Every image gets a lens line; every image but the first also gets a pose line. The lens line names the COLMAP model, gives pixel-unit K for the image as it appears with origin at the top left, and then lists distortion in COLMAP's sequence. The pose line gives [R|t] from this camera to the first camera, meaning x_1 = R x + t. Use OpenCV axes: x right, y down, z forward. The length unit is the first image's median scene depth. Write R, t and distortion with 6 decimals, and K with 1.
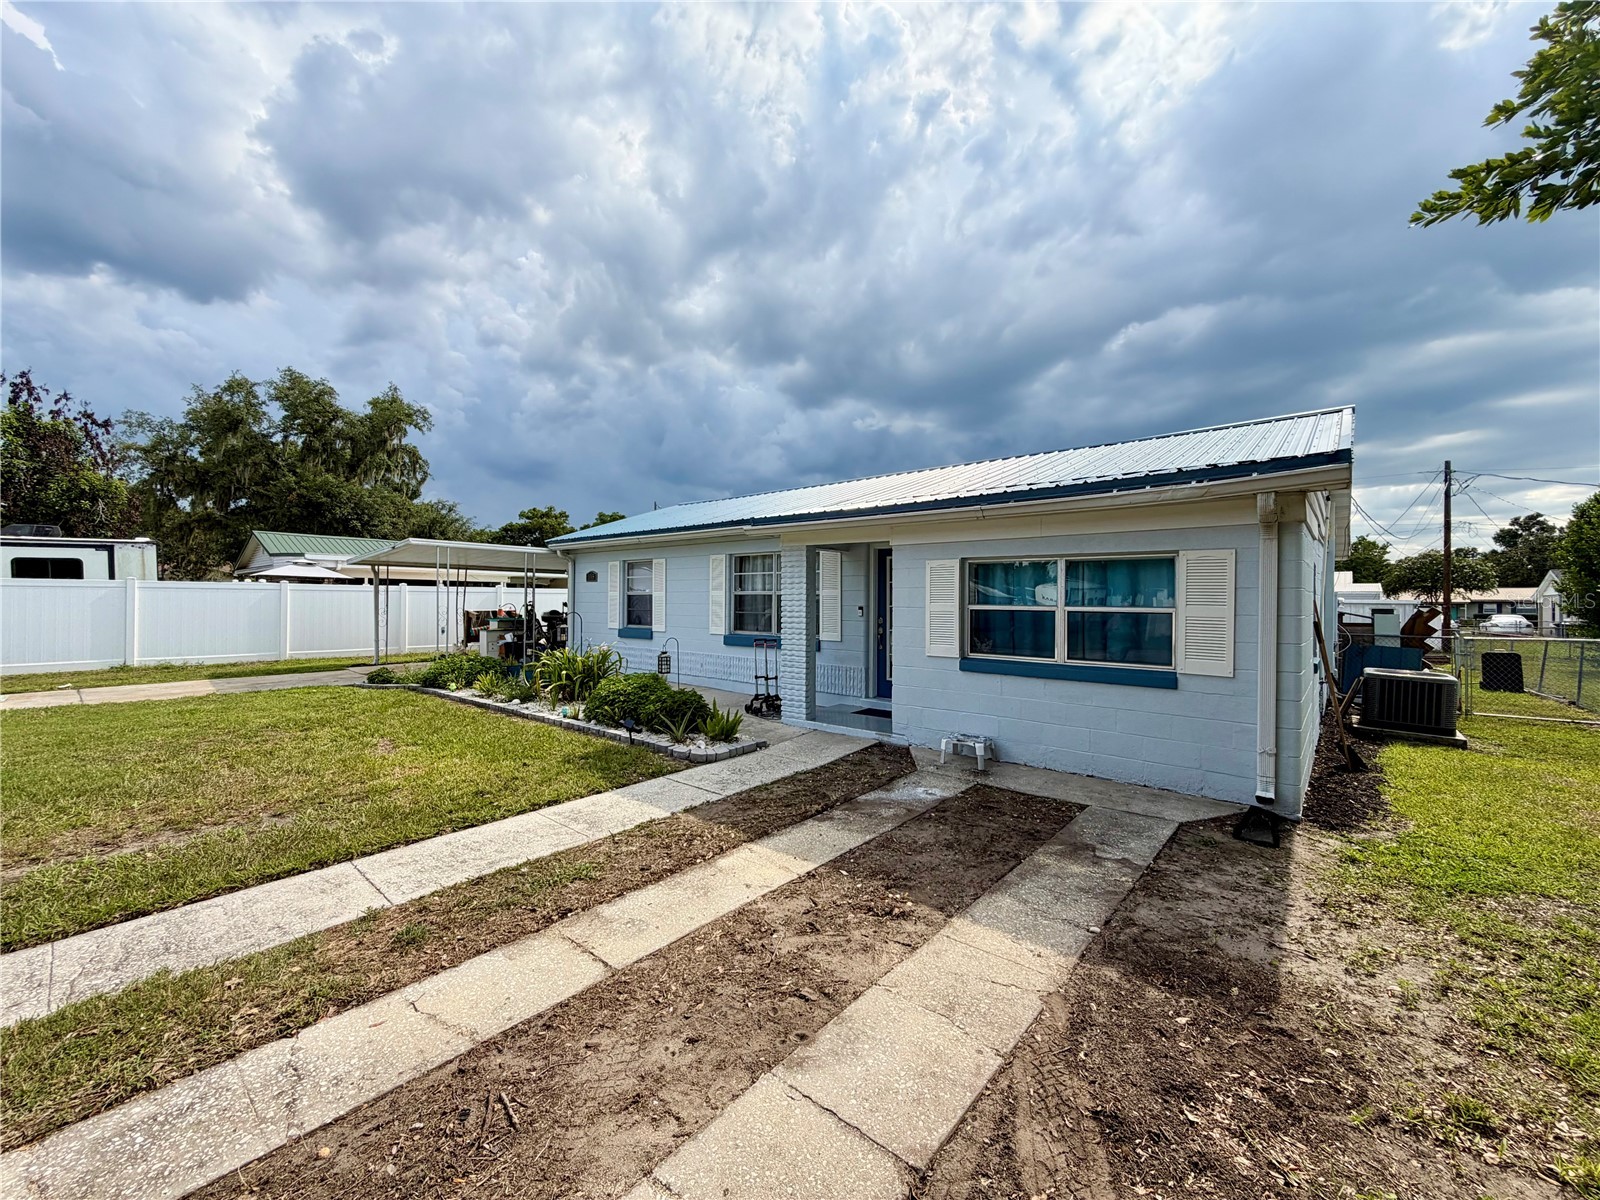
lens RADIAL K [[638.9, 0, 799.1], [0, 638.9, 604.6], [0, 0, 1]] dist [0.014212, -0.000006]
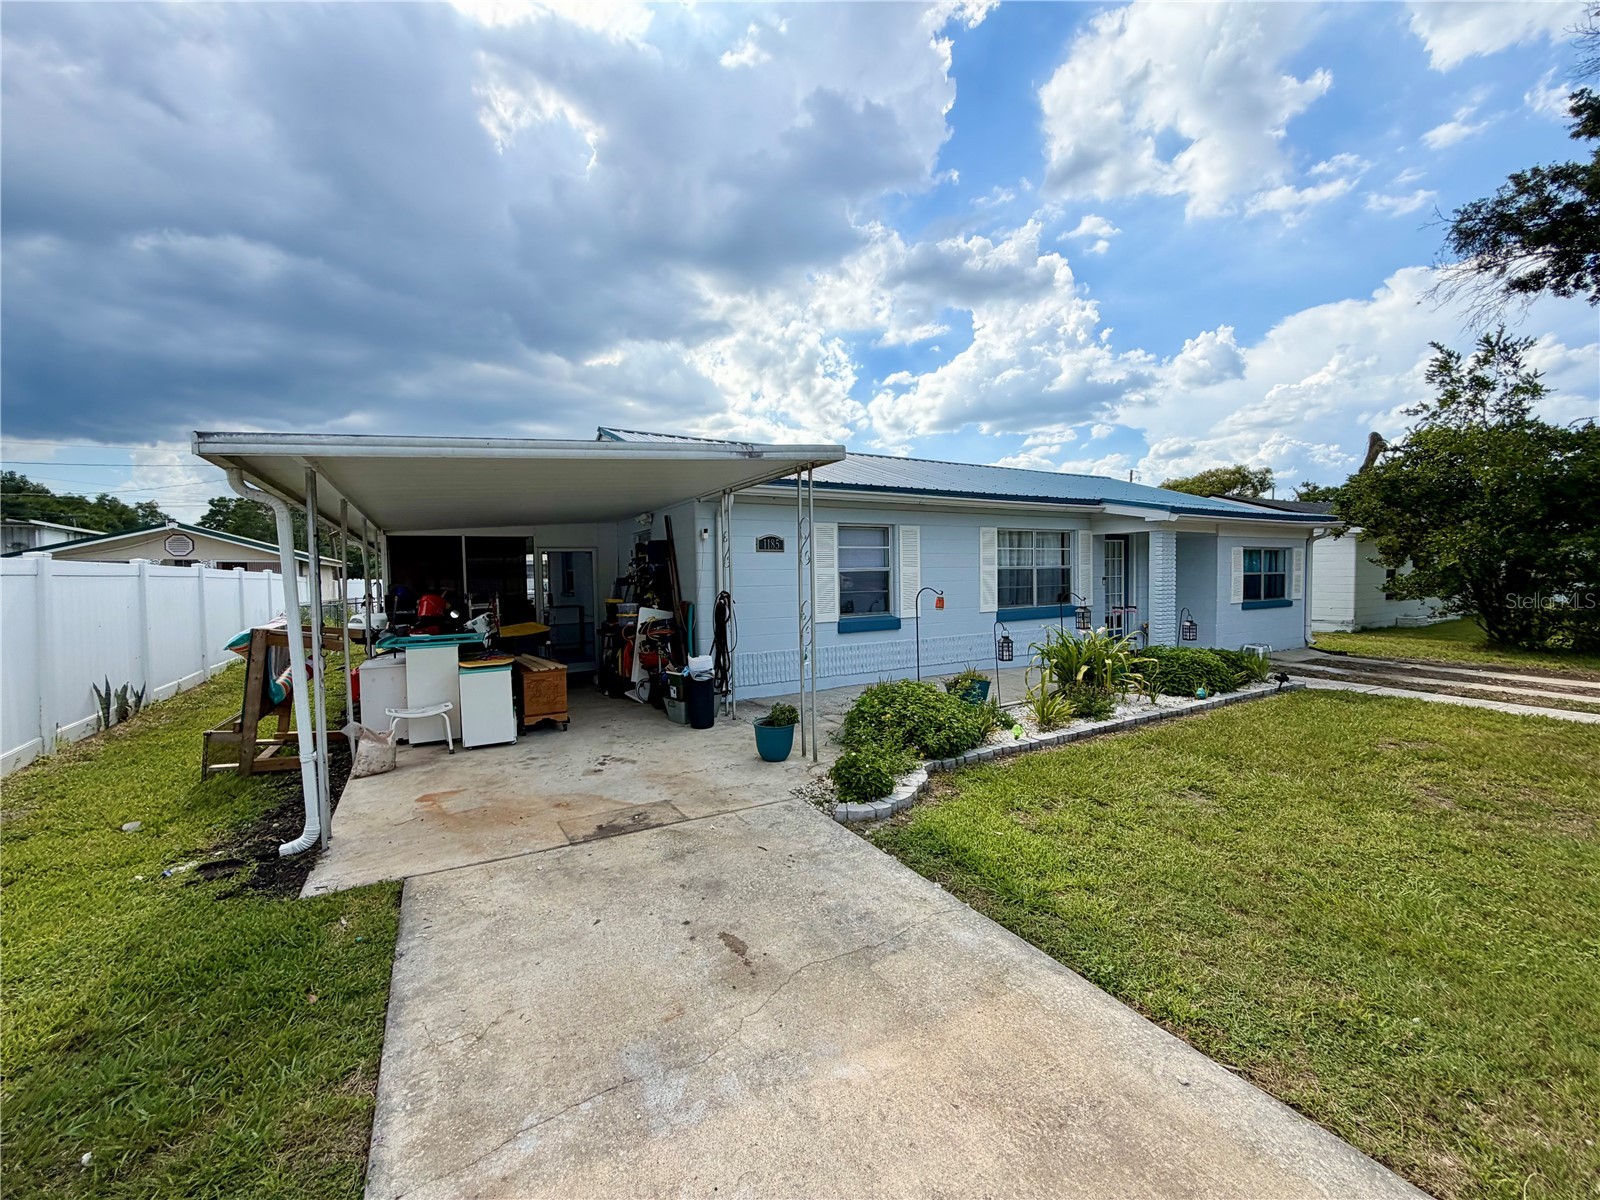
lens RADIAL K [[654.3, 0, 803.2], [0, 654.3, 606.7], [0, 0, 1]] dist [0.000224, -0.000088]
pose [[0.324979, -0.059330, 0.943858, -1.034766], [0.024412, 0.998224, 0.054342, -0.018788], [-0.945406, 0.005382, 0.325851, 0.866784]]
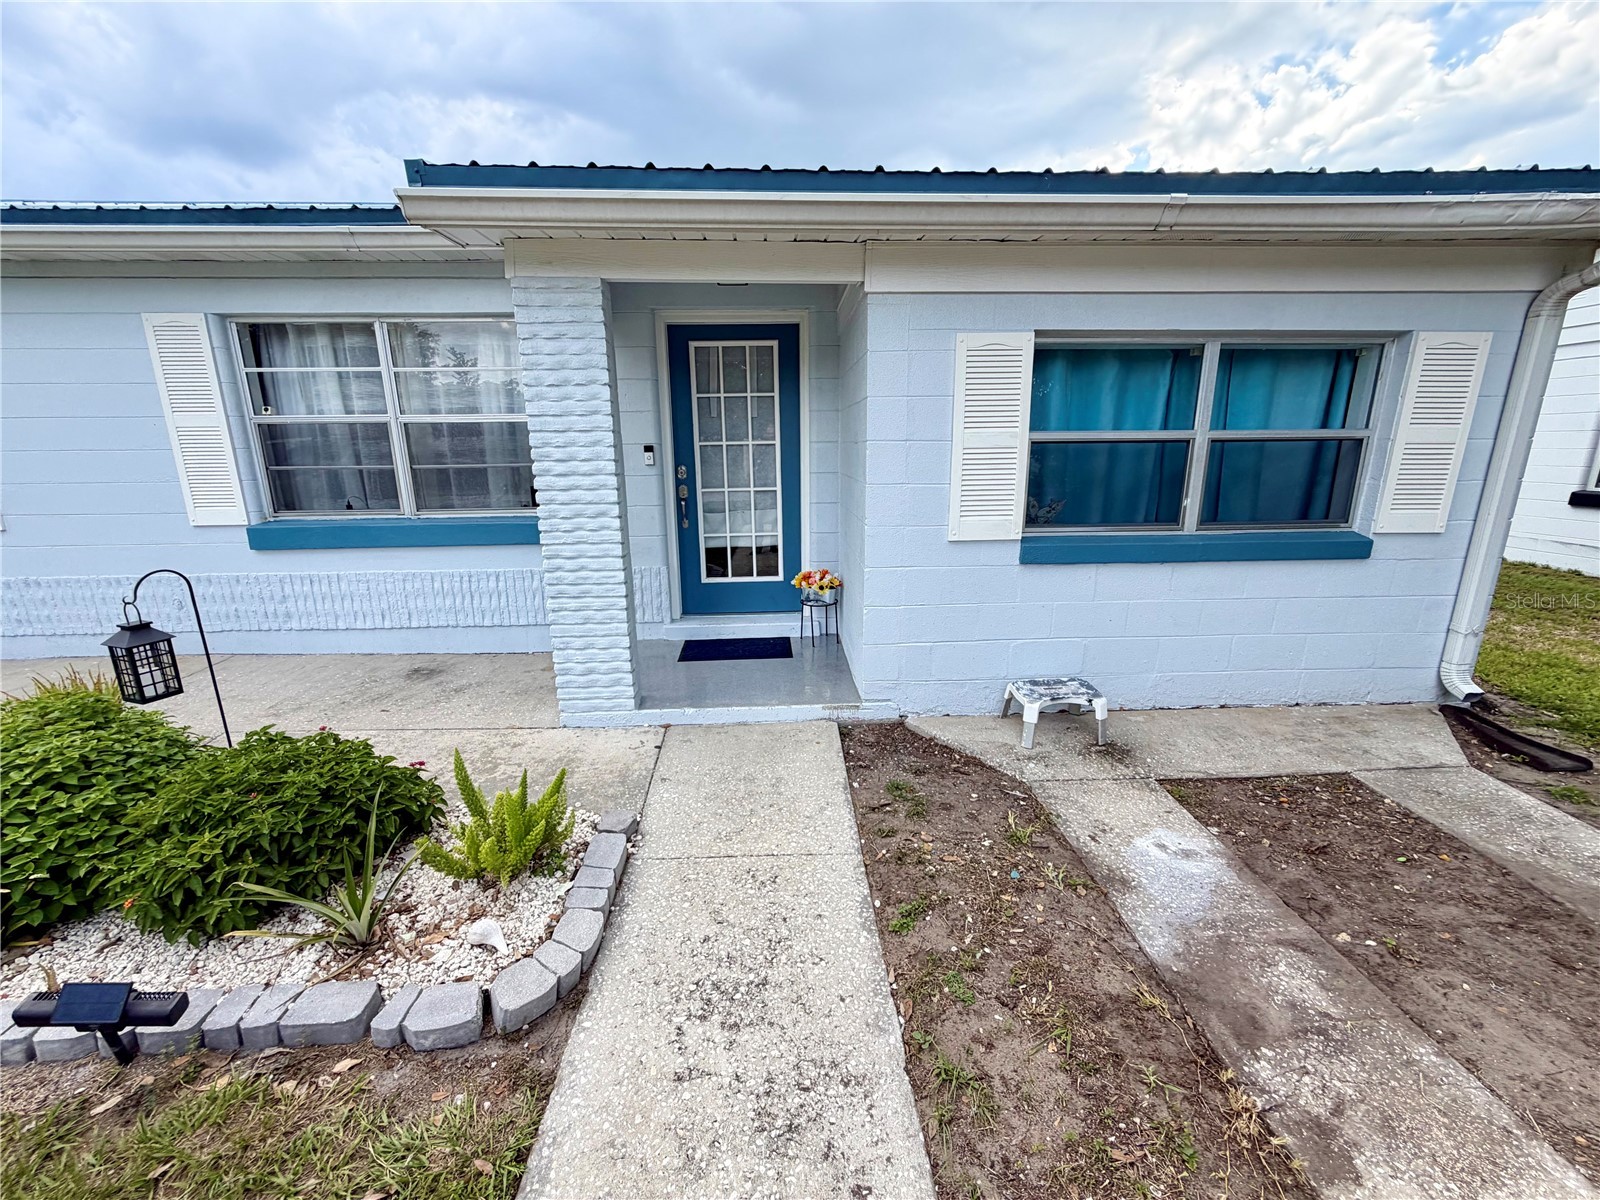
lens RADIAL K [[639.5, 0, 794.4], [0, 639.5, 600.0], [0, 0, 1]] dist [0.001059, -0.000142]
pose [[0.731626, -0.178131, 0.658022, -0.124622], [0.020241, 0.970508, 0.240218, 0.002163], [-0.681406, -0.162431, 0.713654, 0.416956]]
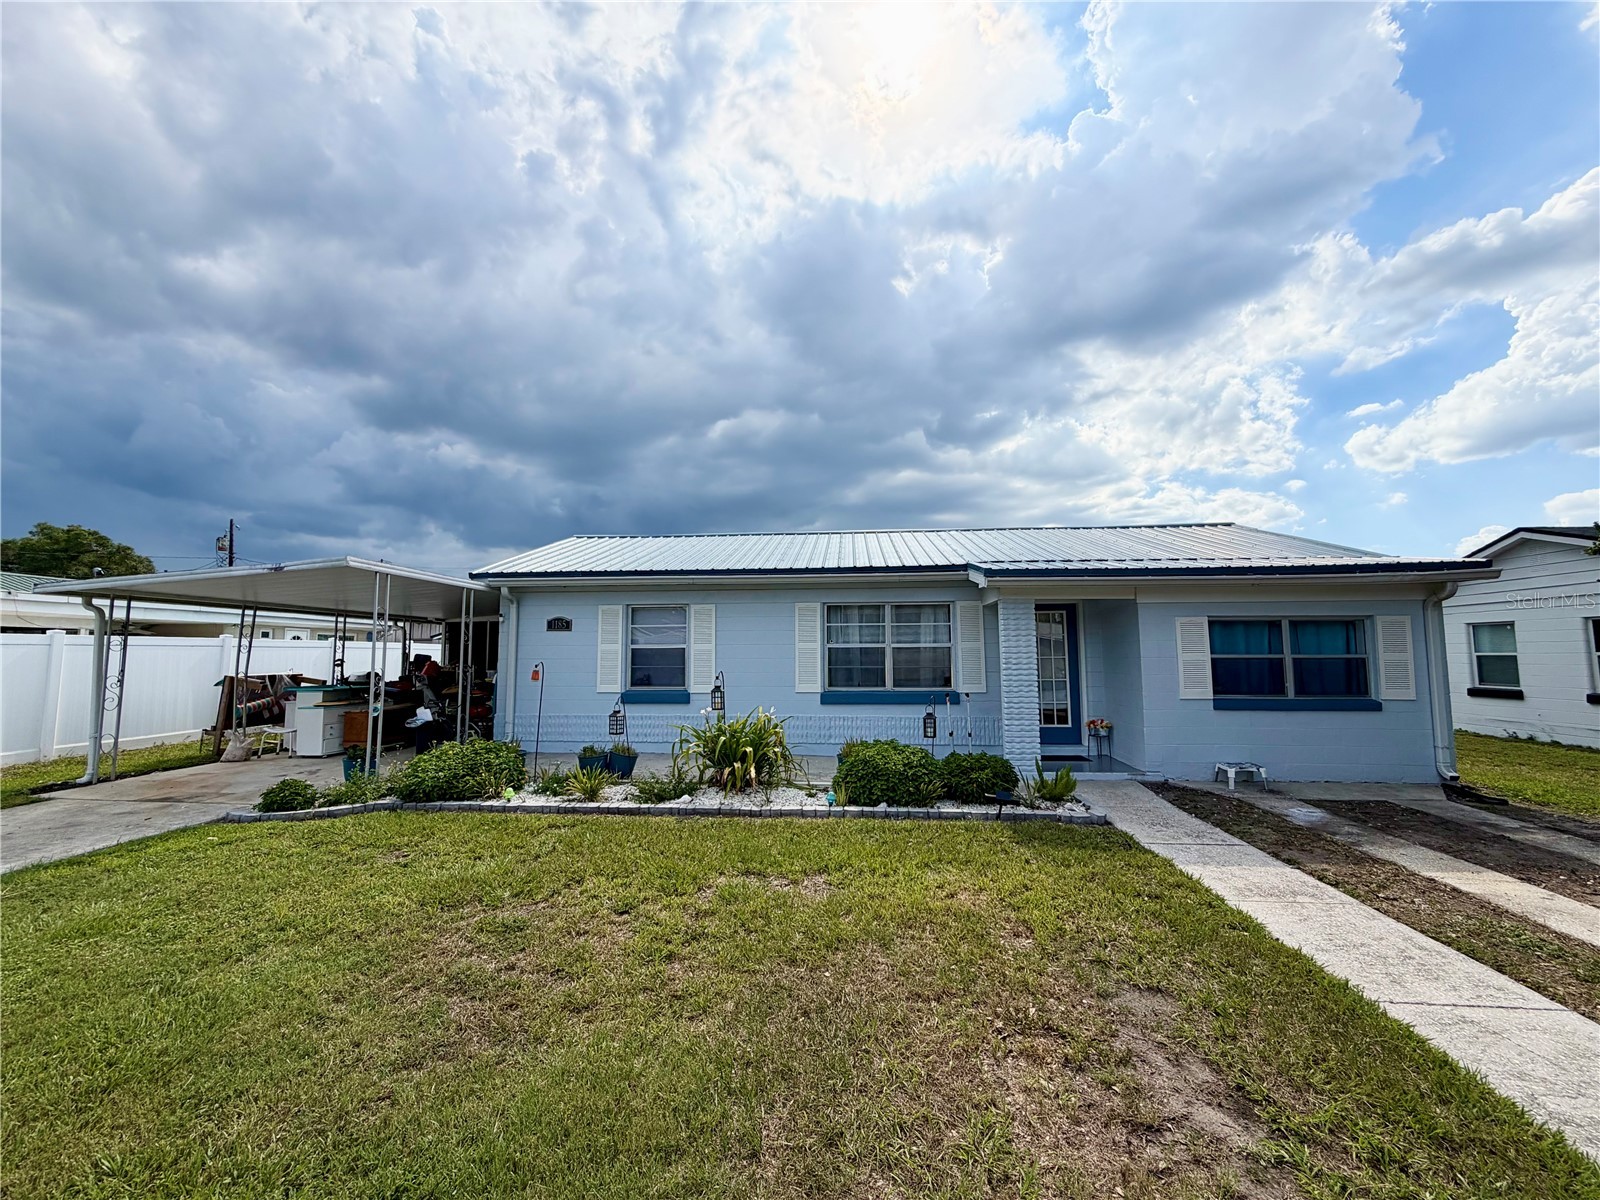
lens RADIAL K [[633.8, 0, 796.9], [0, 633.8, 599.8], [0, 0, 1]] dist [0.000180, -0.000201]
pose [[0.814776, 0.038633, 0.578487, -0.598426], [0.013268, 0.996274, -0.085221, -0.006128], [-0.579624, 0.077111, 0.811228, 0.263273]]
